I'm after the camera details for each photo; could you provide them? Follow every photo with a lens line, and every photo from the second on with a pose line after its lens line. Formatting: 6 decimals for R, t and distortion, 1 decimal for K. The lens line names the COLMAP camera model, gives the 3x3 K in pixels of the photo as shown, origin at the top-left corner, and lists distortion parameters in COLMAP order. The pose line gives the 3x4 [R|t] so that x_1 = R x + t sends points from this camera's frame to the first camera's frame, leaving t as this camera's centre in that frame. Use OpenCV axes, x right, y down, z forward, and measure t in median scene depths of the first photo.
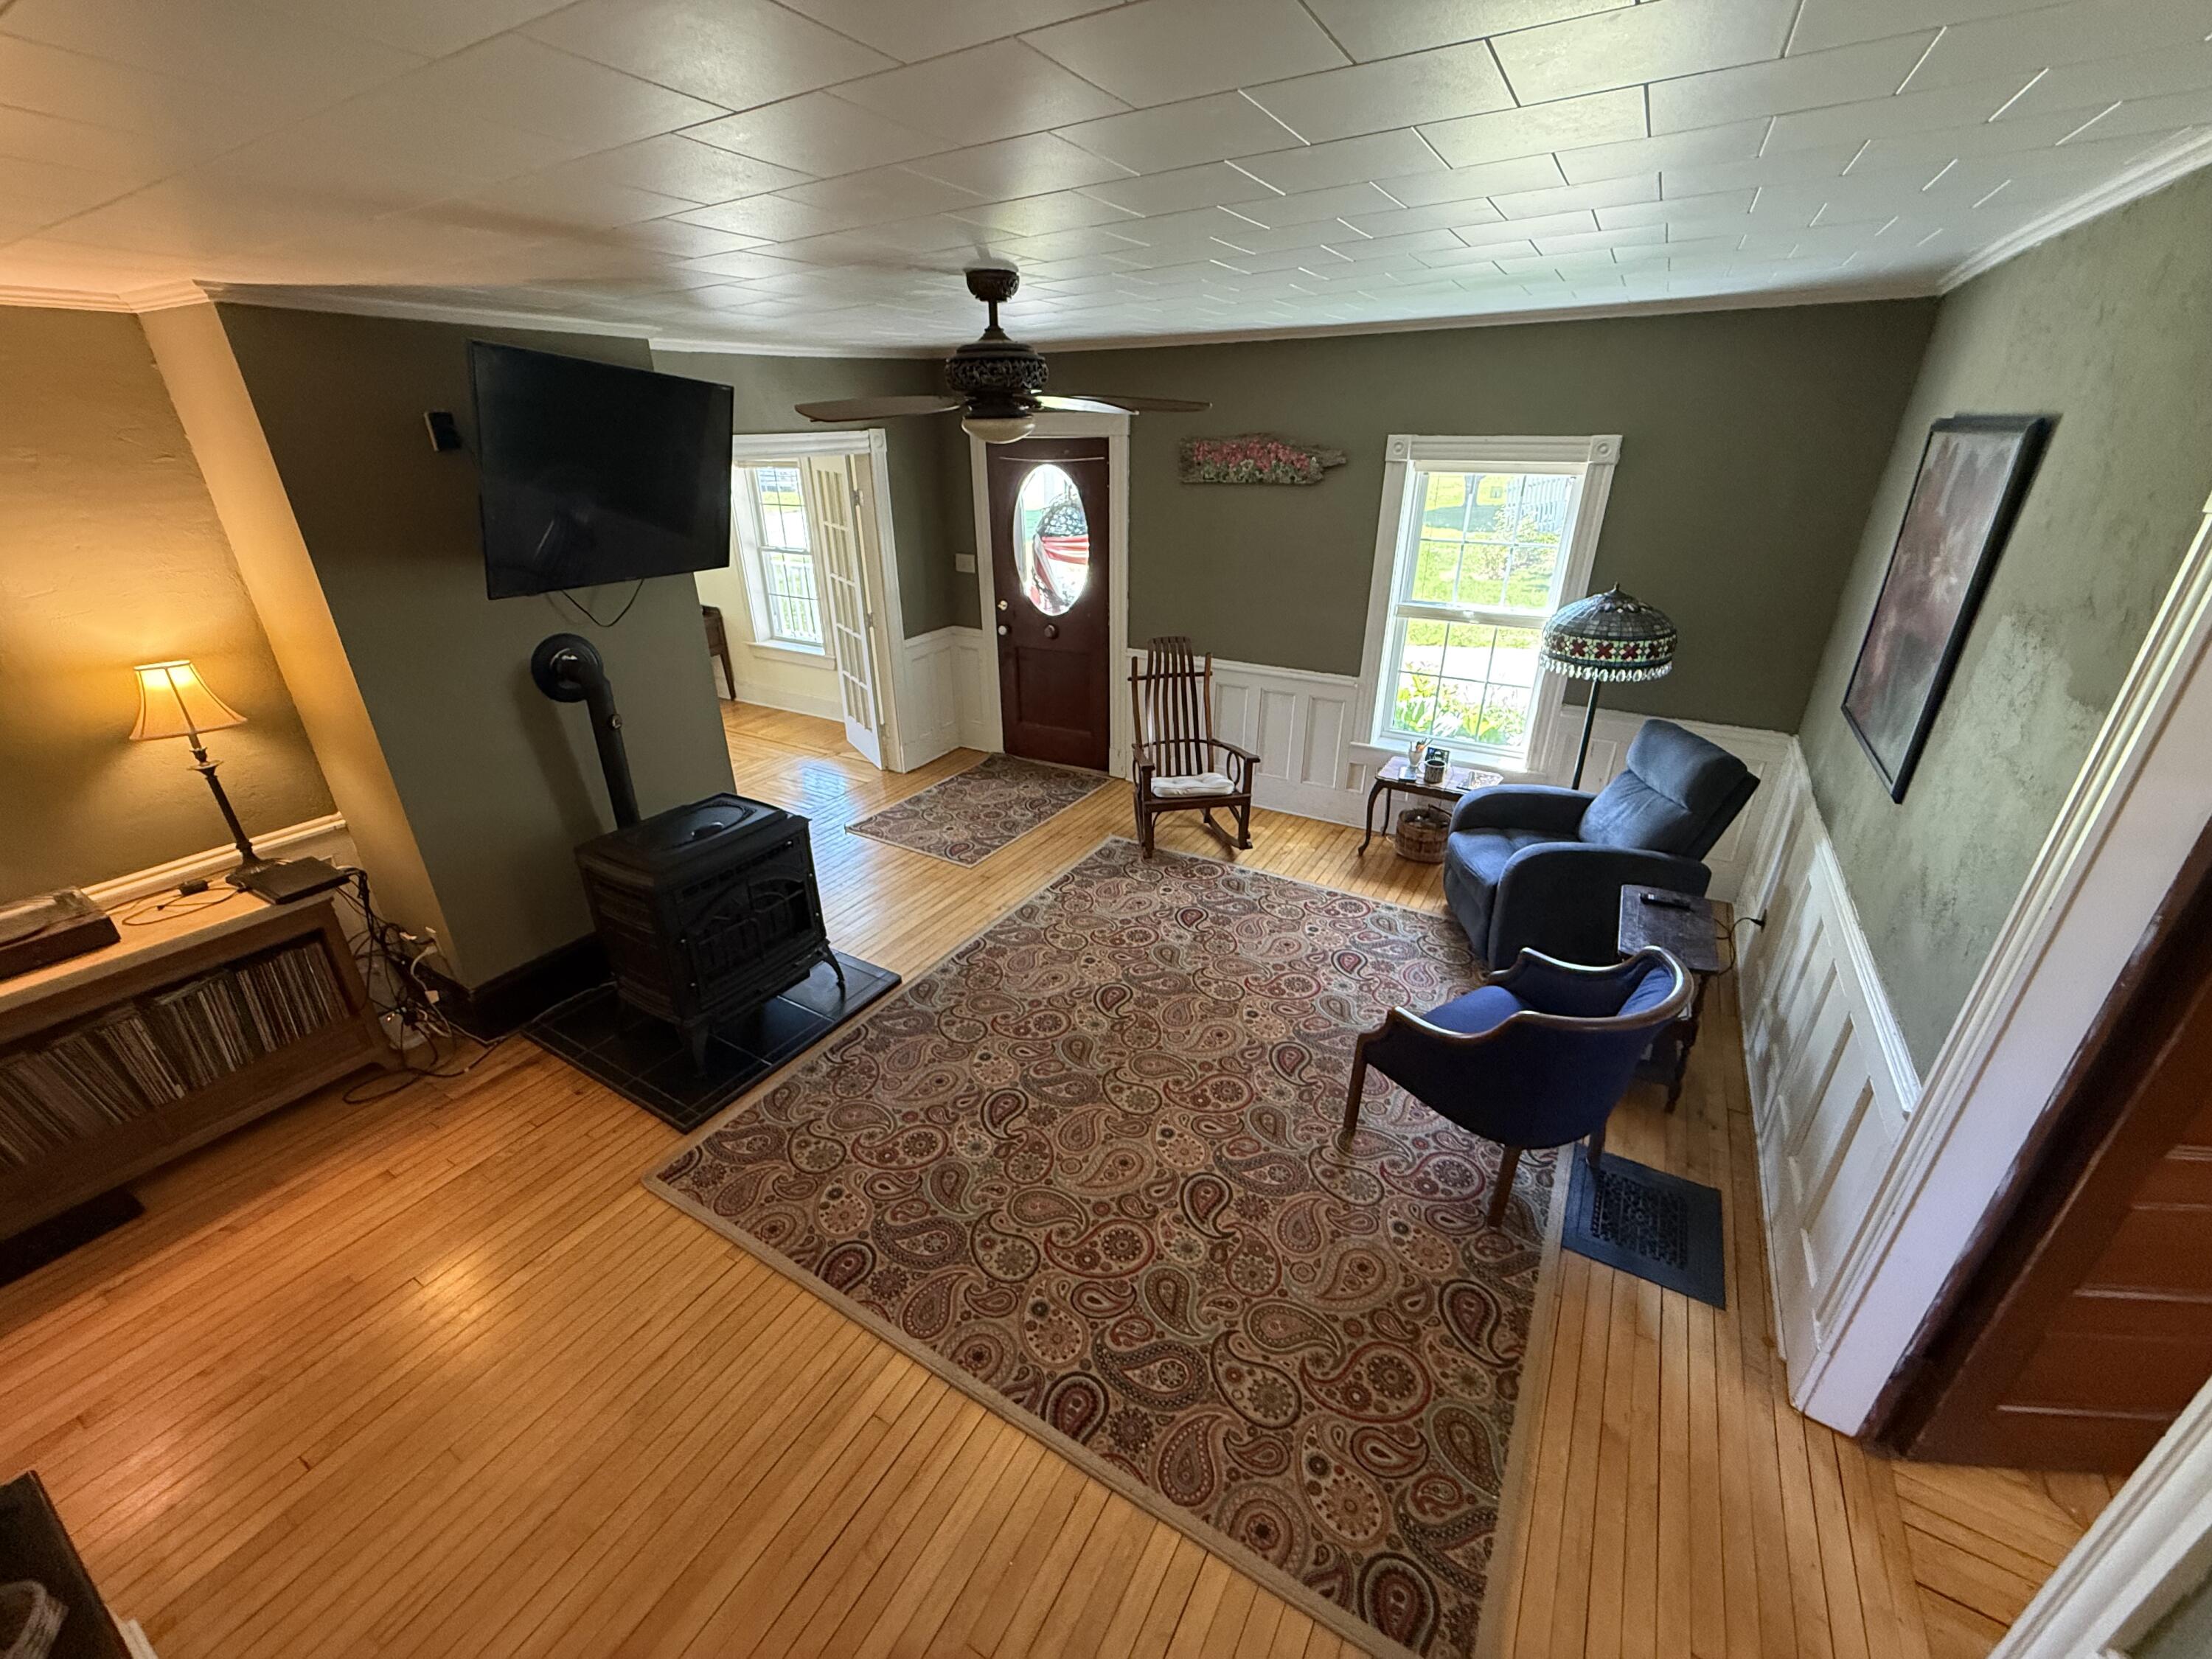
lens RADIAL K [[877.7, 0, 1096.6], [0, 877.7, 832.9], [0, 0, 1]] dist [-0.004316, 0.000307]
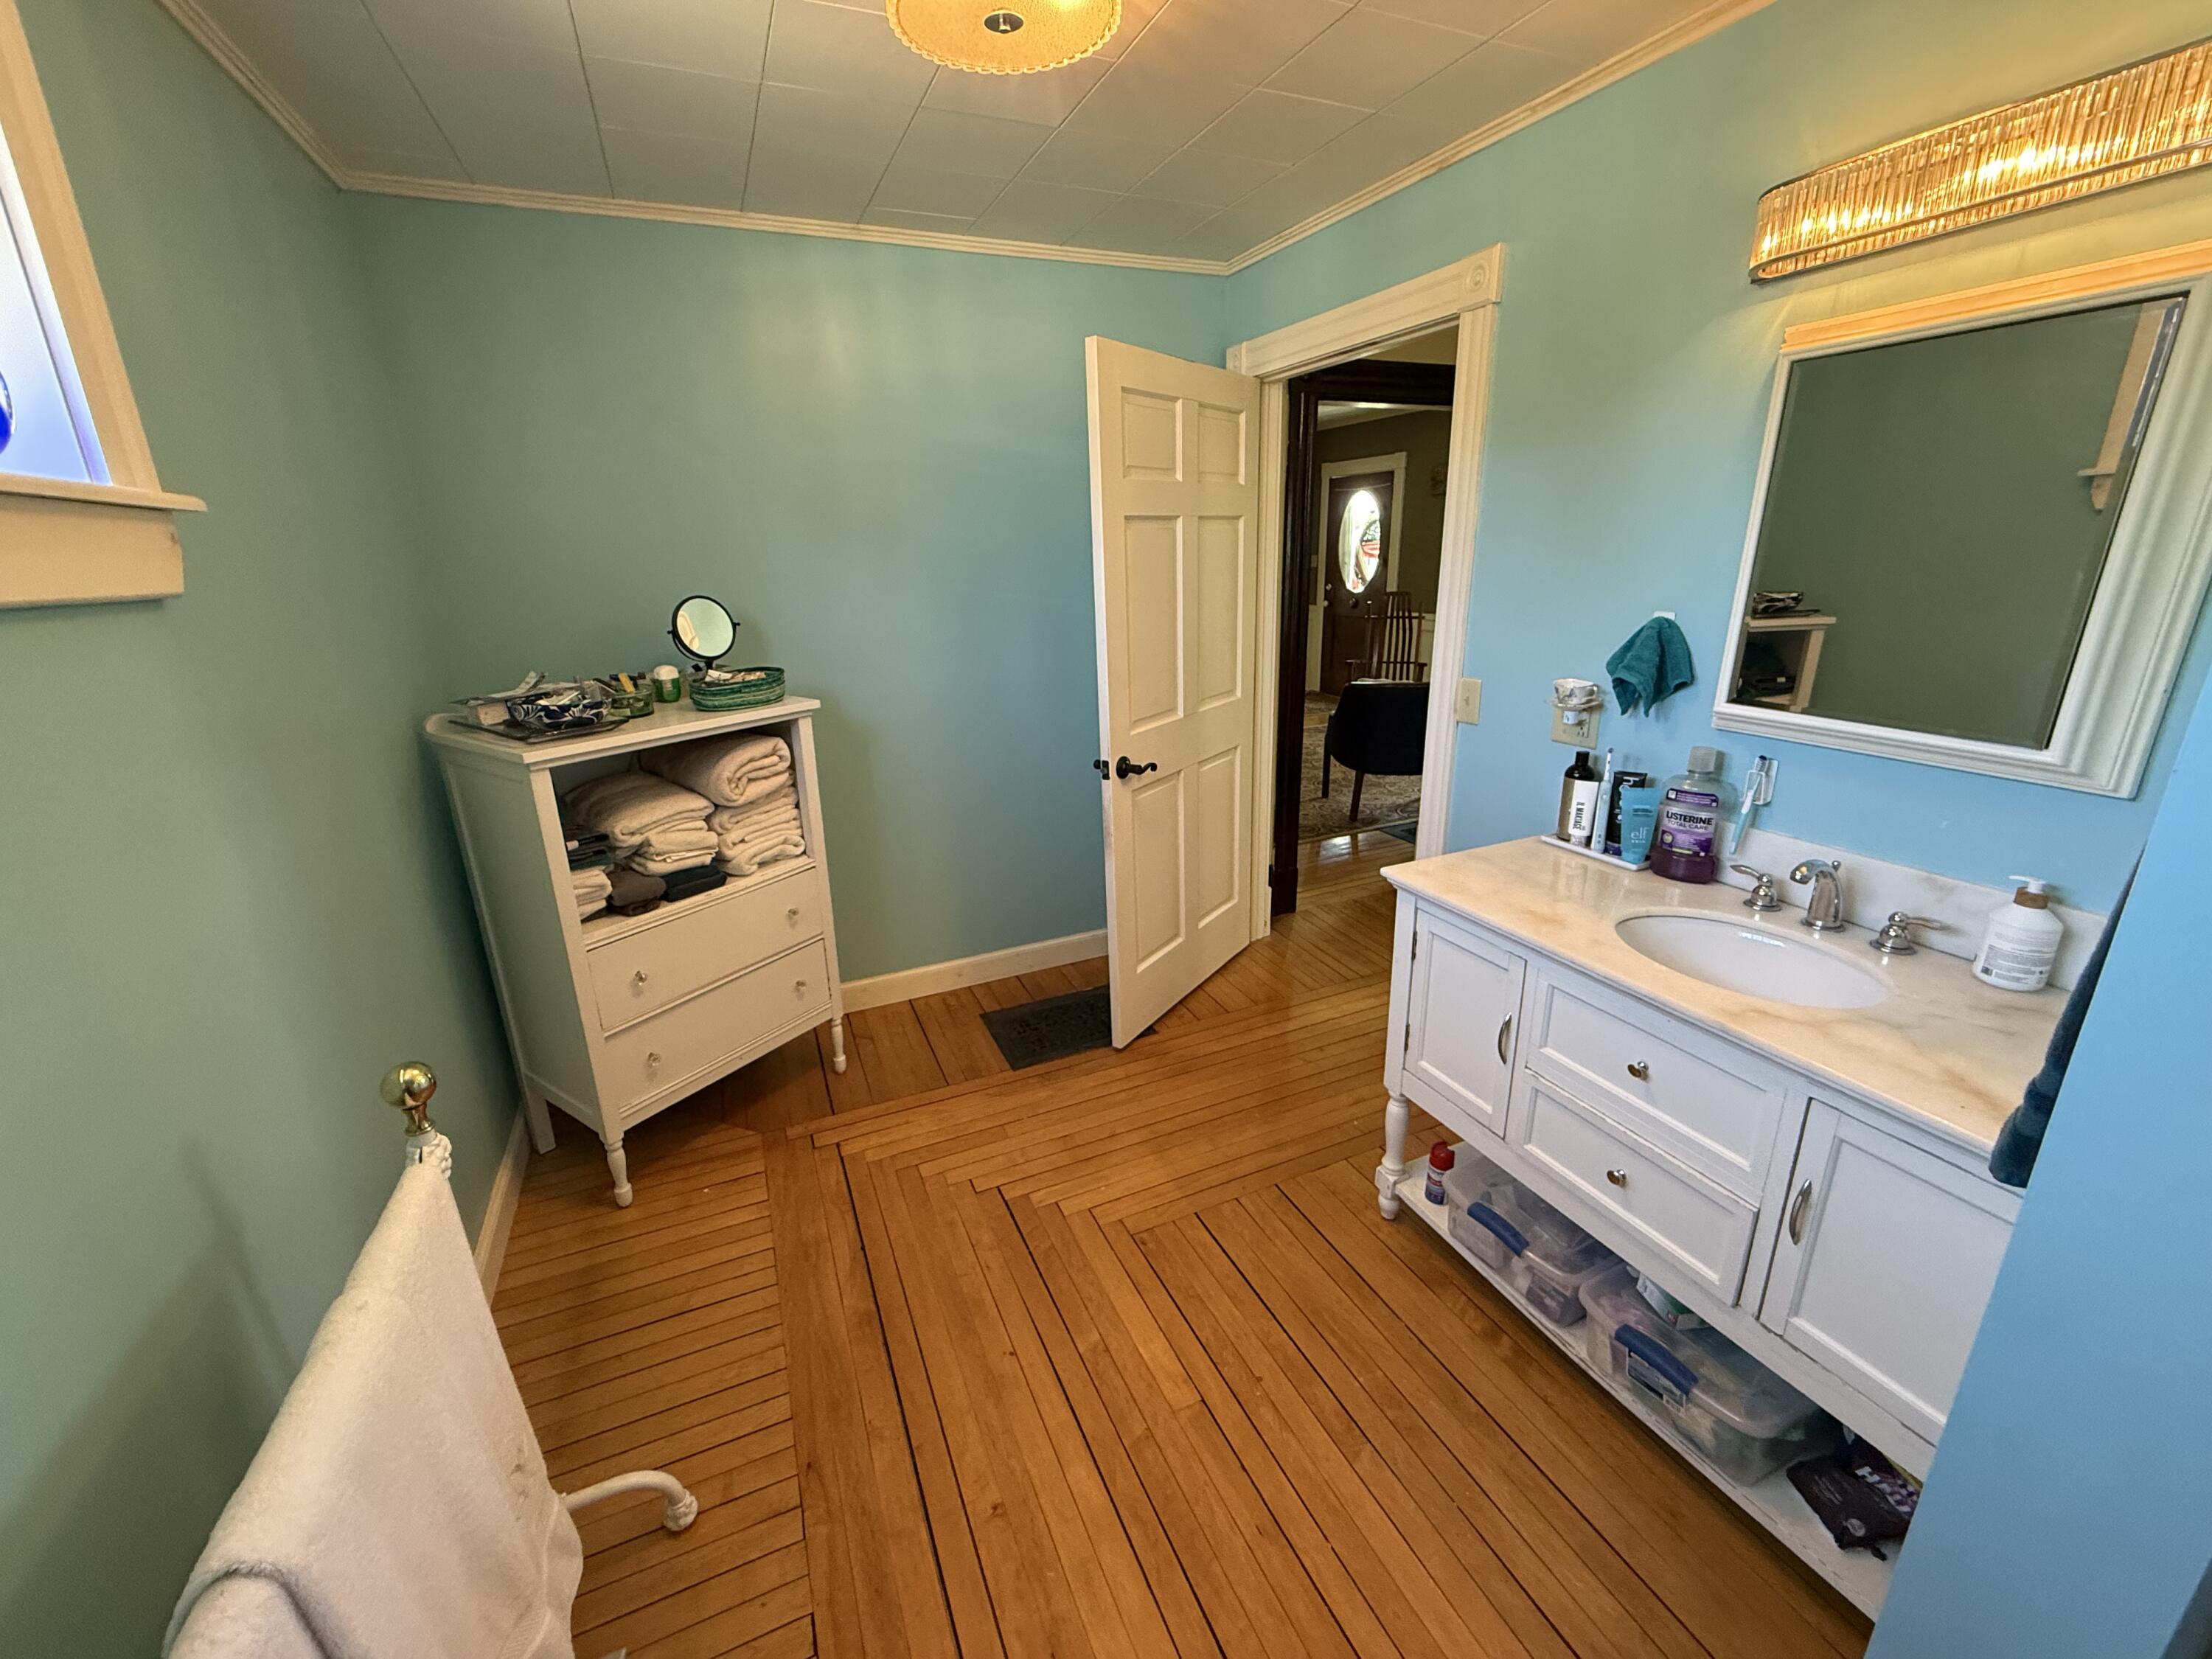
lens RADIAL K [[877.7, 0, 1105.8], [0, 877.7, 835.8], [0, 0, 1]] dist [-0.004316, 0.000307]
pose [[0.822649, 0.169729, -0.542624, 0.594171], [-0.225954, 0.973393, -0.038089, 0.379597], [0.521722, 0.153942, 0.839112, -0.496803]]
